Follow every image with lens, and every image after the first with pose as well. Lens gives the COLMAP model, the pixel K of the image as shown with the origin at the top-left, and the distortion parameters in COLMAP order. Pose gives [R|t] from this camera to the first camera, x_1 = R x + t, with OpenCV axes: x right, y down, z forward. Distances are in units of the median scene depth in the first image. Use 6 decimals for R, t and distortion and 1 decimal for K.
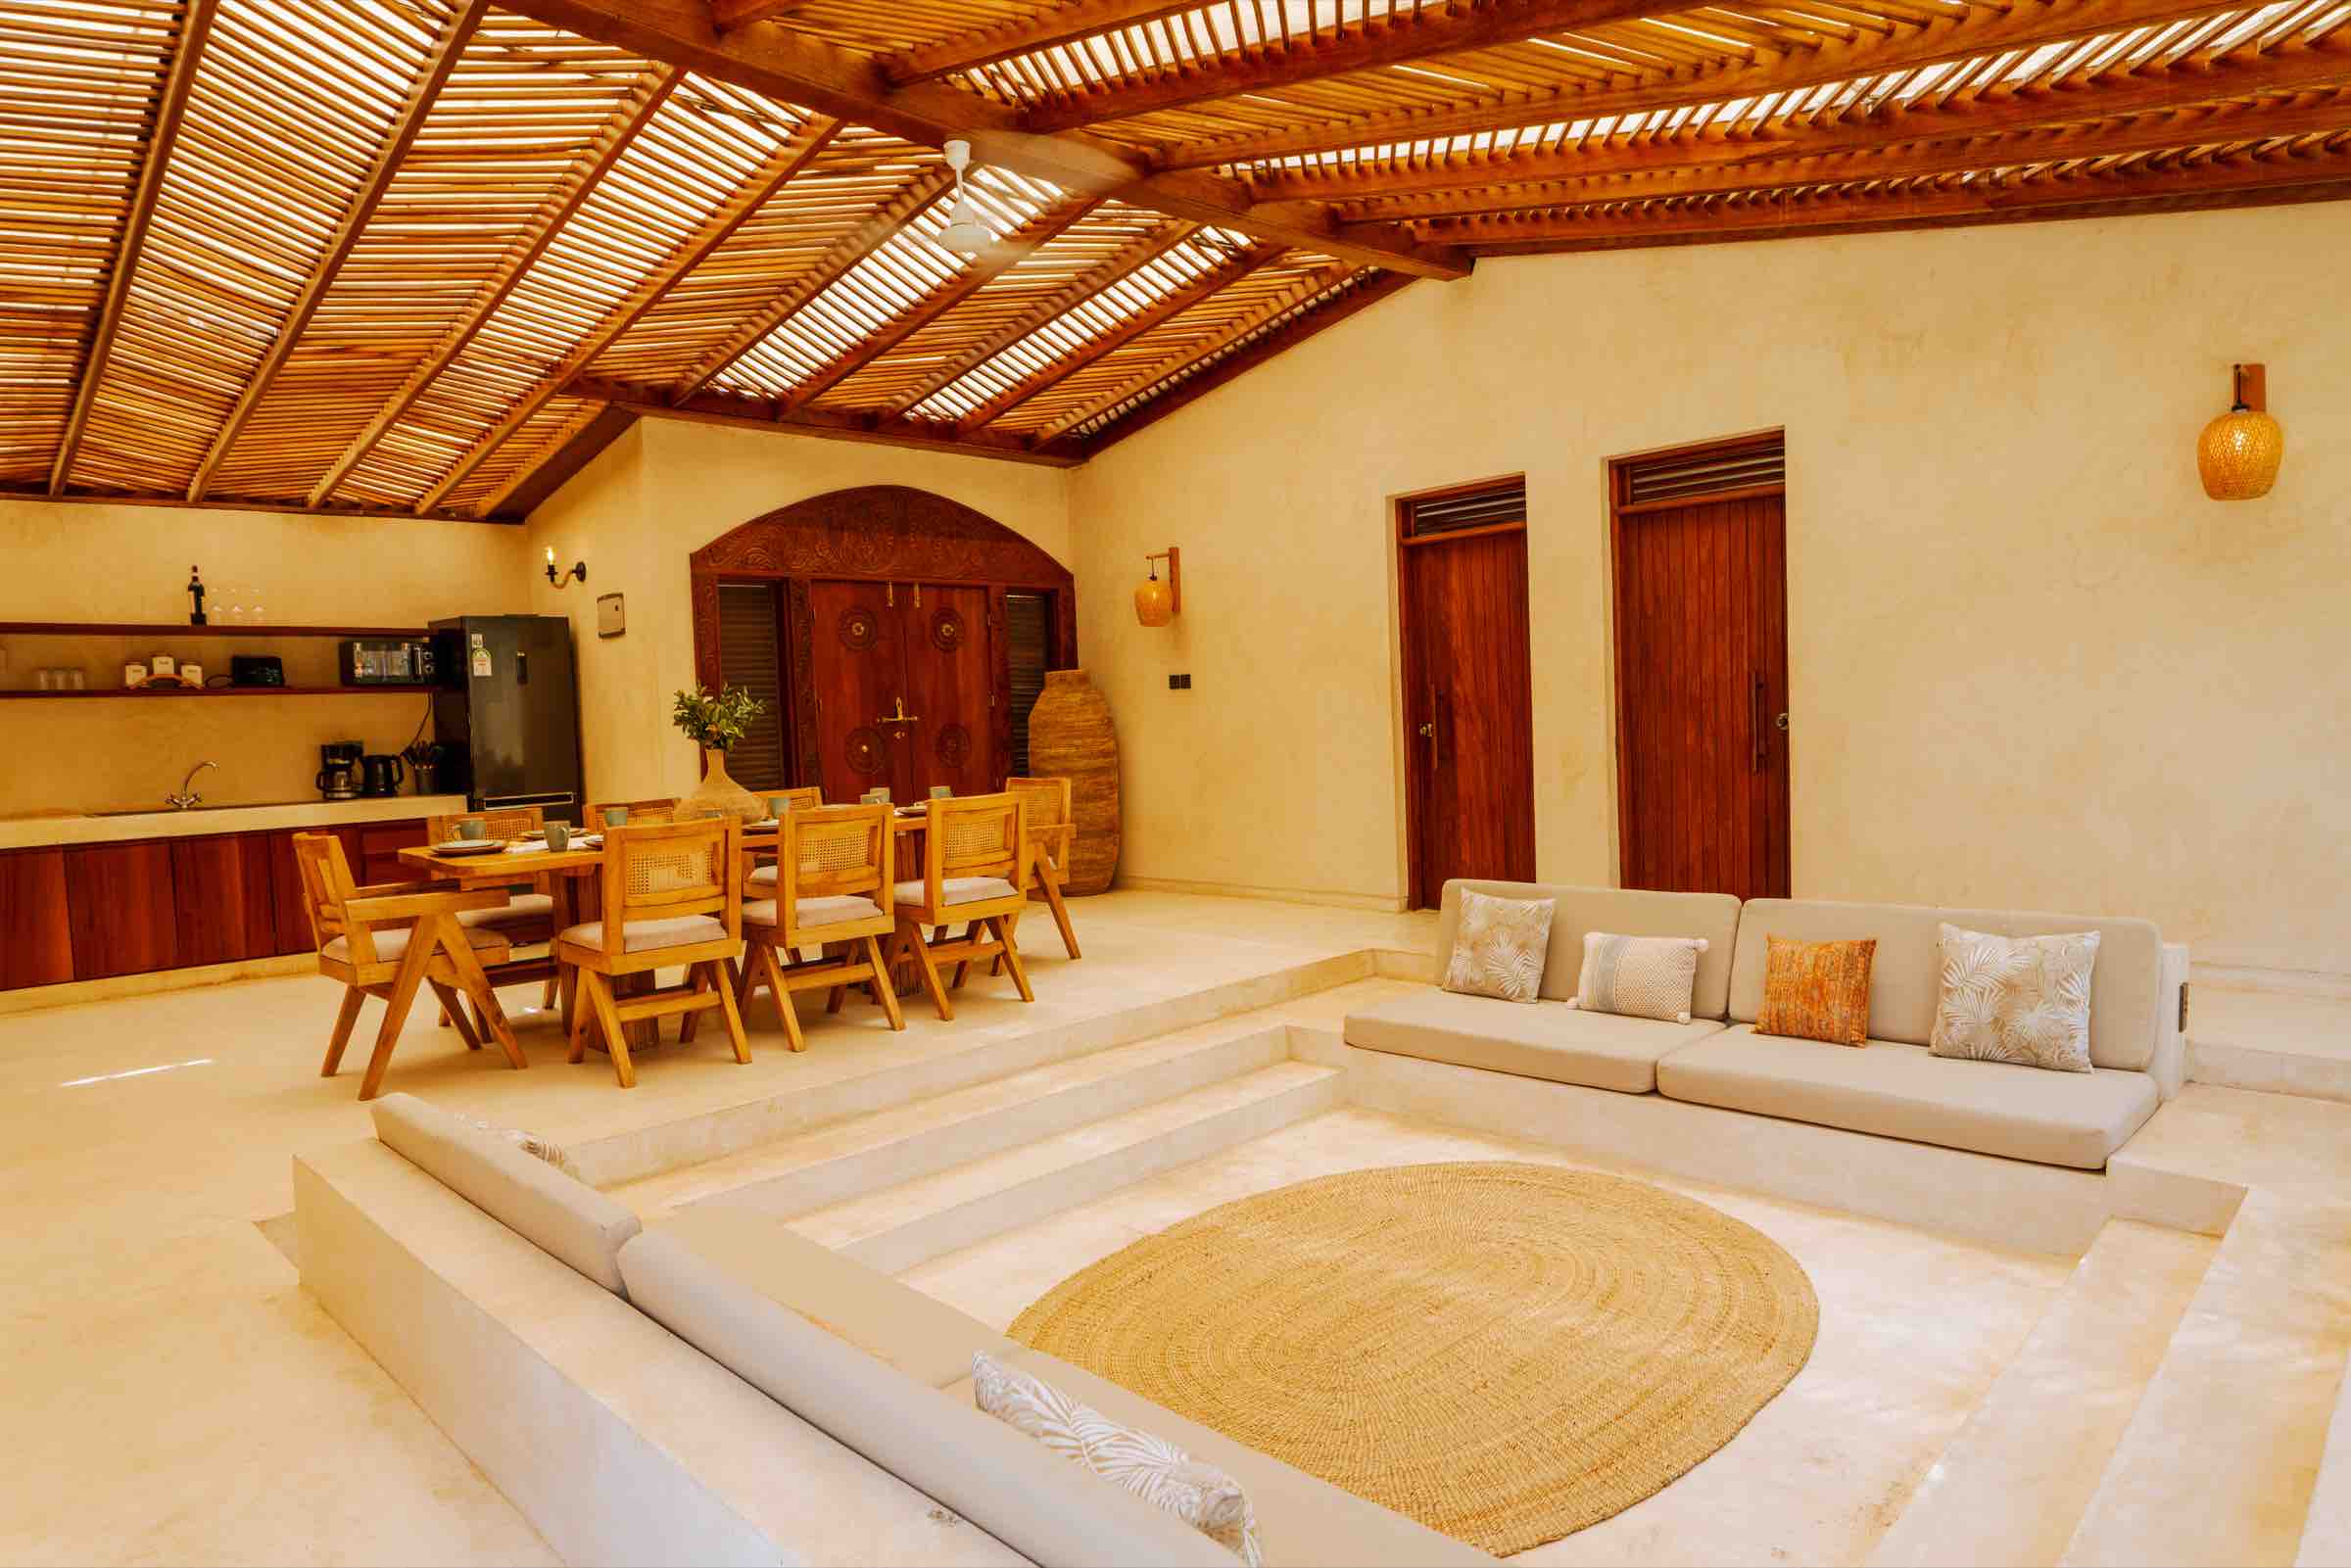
lens RADIAL K [[1361.5, 0, 1164.9], [0, 1361.5, 793.8], [0, 0, 1]] dist [-0.020914, -0.003176]
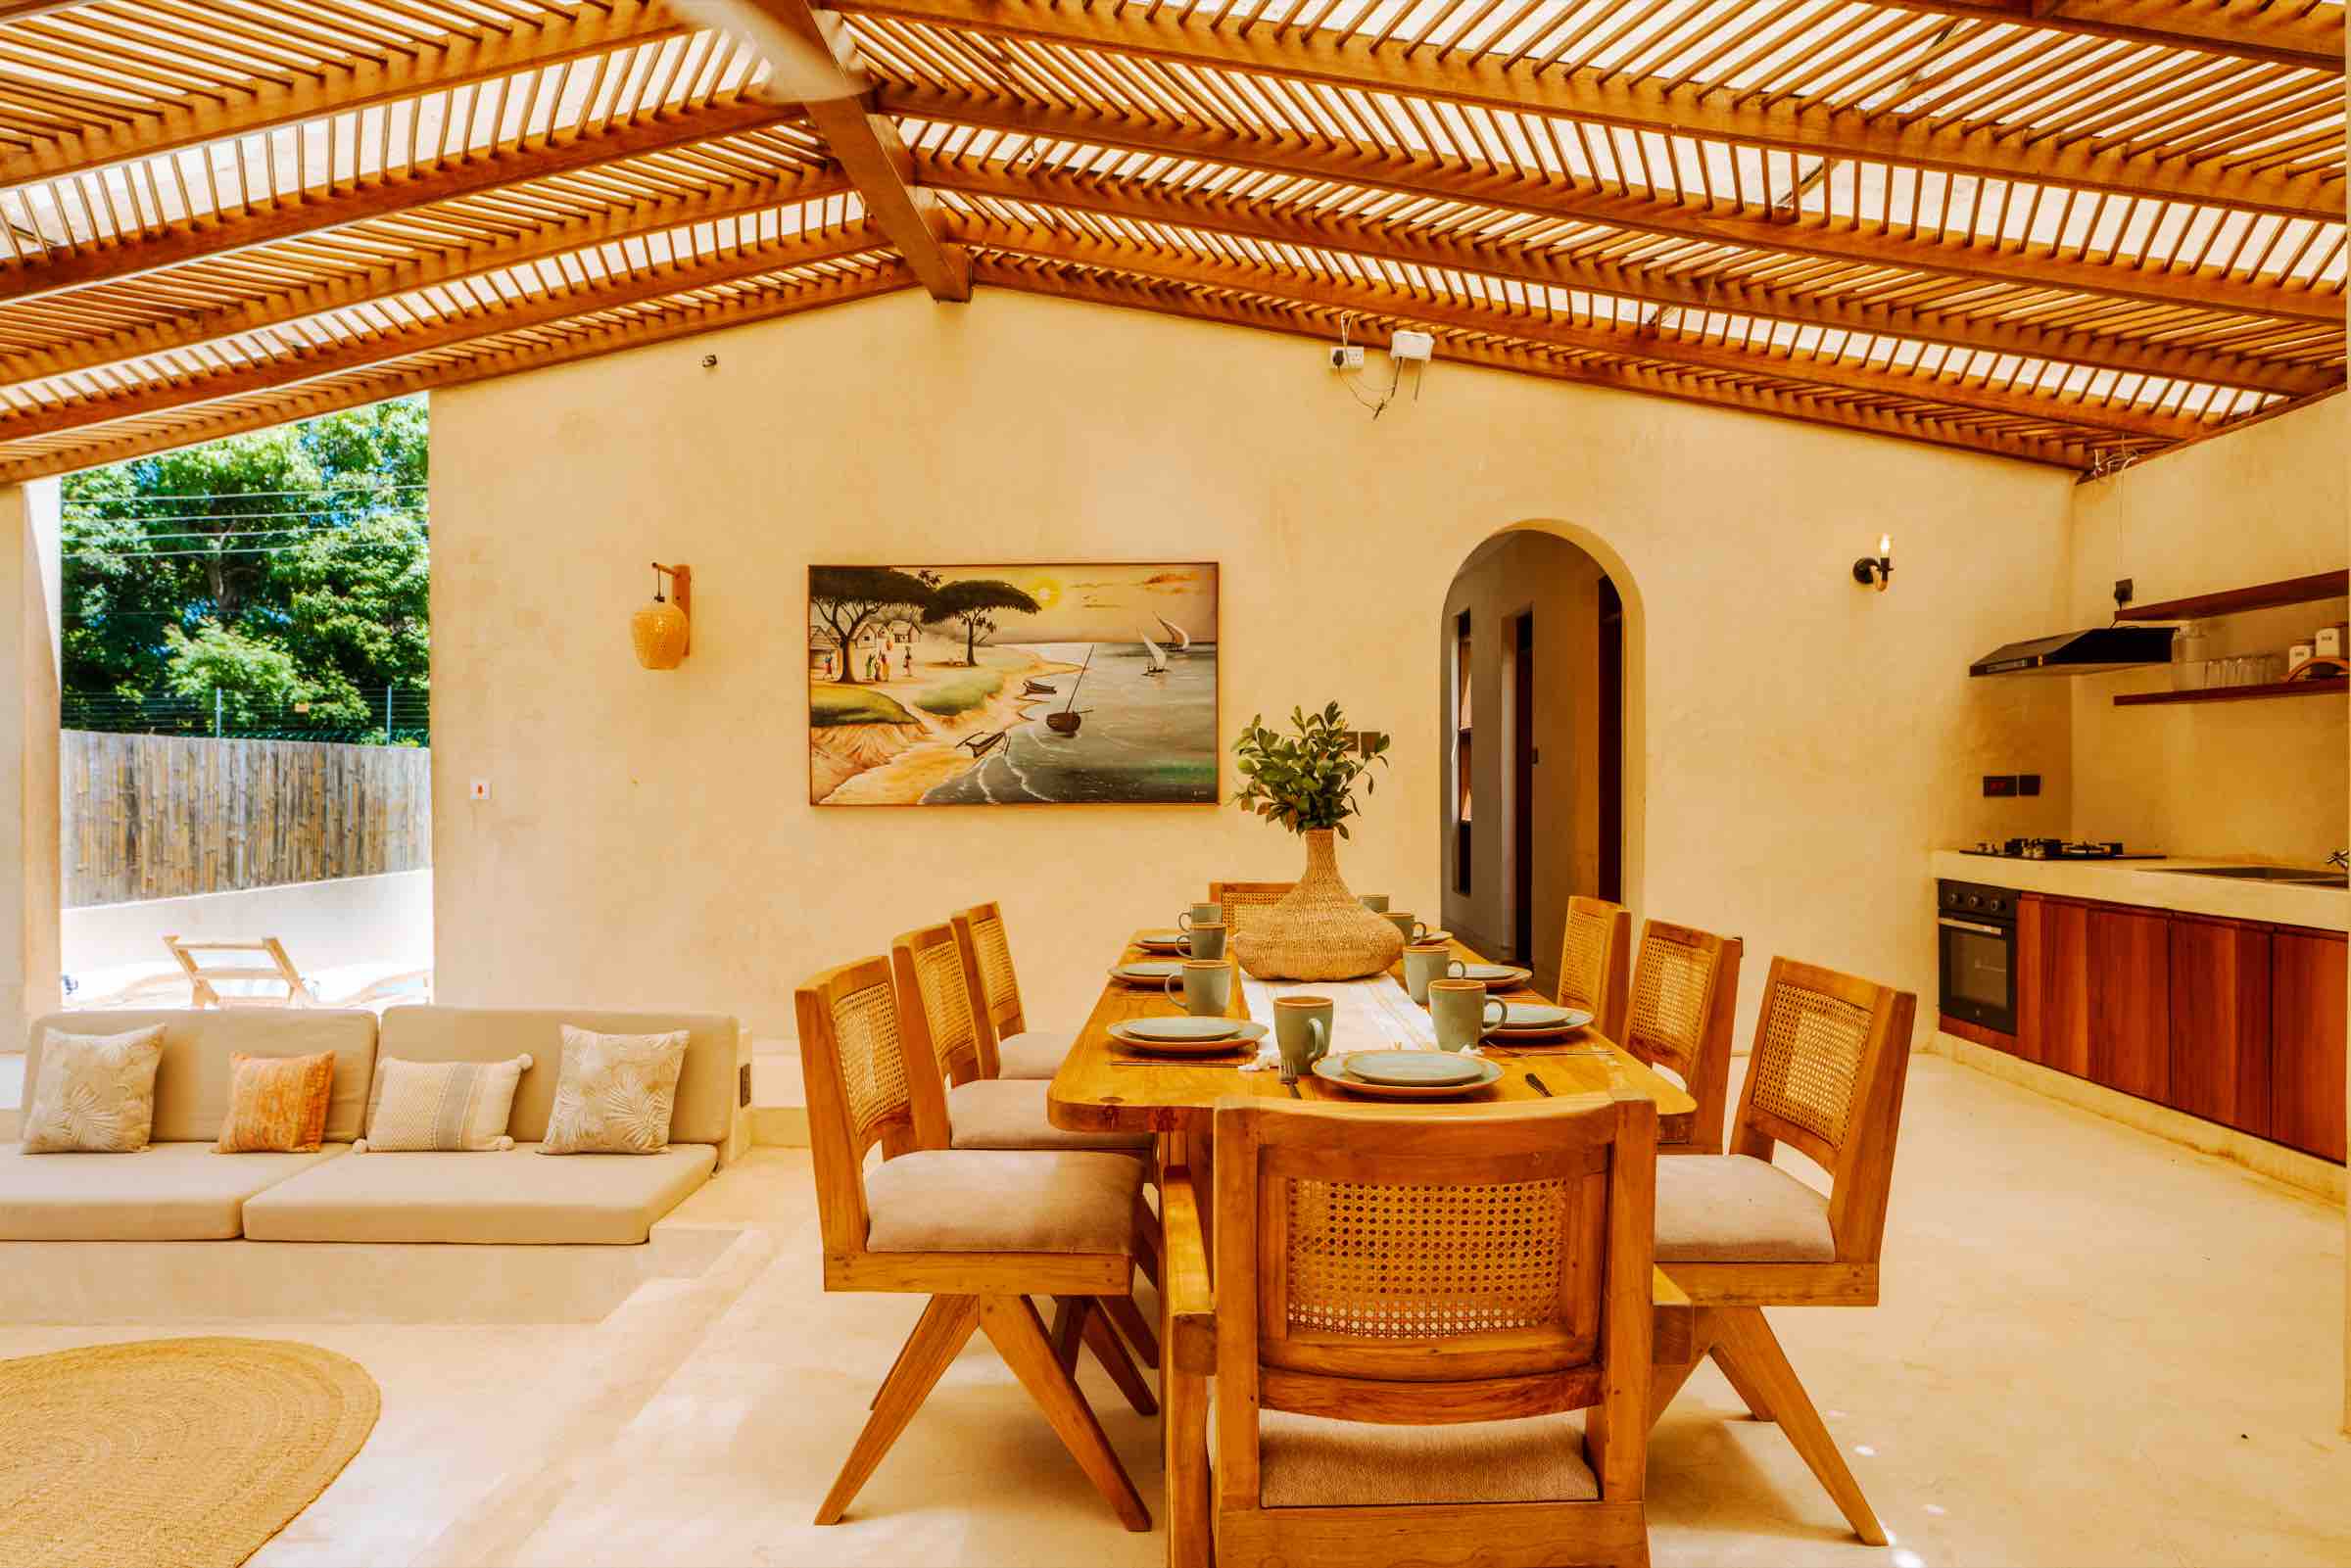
lens RADIAL K [[1361.5, 0, 1164.9], [0, 1361.5, 793.8], [0, 0, 1]] dist [-0.020914, -0.003176]
pose [[-0.710638, 0.049088, -0.701843, 0.074631], [-0.004962, 0.997189, 0.074769, -0.069974], [0.703540, 0.056616, -0.708396, 1.077528]]
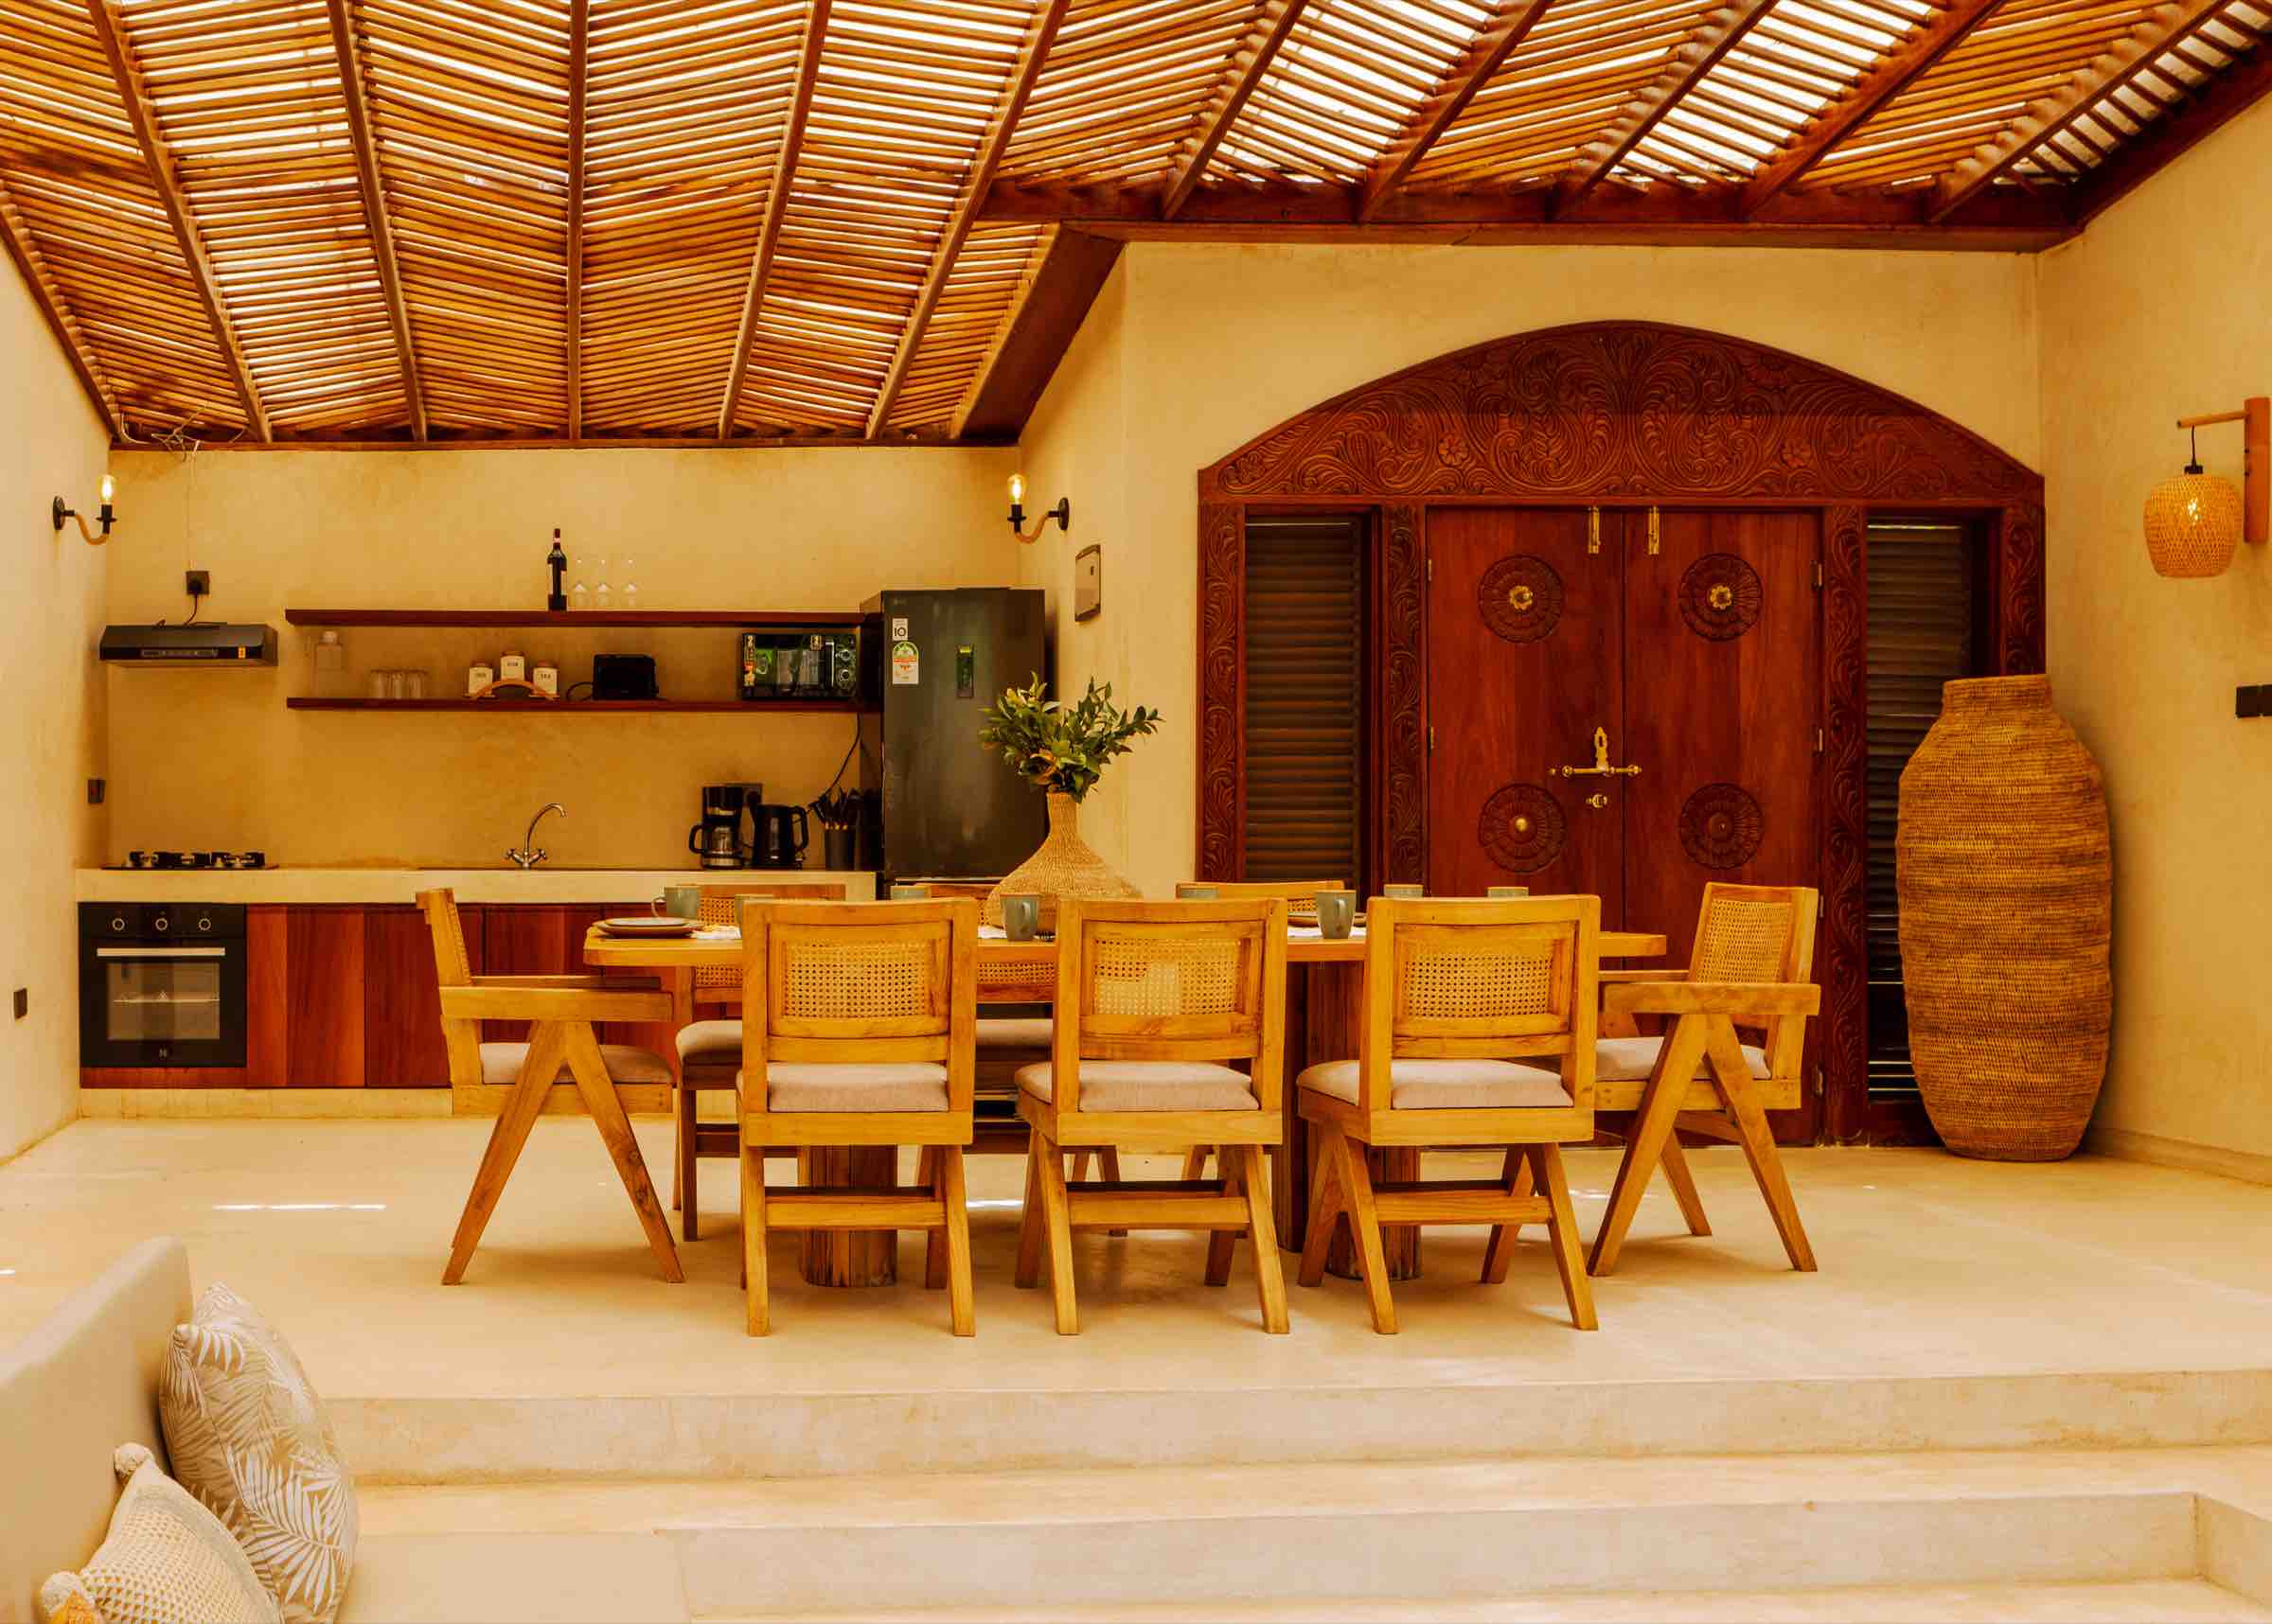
lens RADIAL K [[2369.9, 0, 663.5], [0, 2369.9, 850.3], [0, 0, 1]] dist [-0.010577, -0.017570]
pose [[0.742689, 0.042505, -0.668286, 0.169943], [-0.066688, 0.997717, -0.010654, 0.010335], [0.666307, 0.052480, 0.743828, 0.116175]]
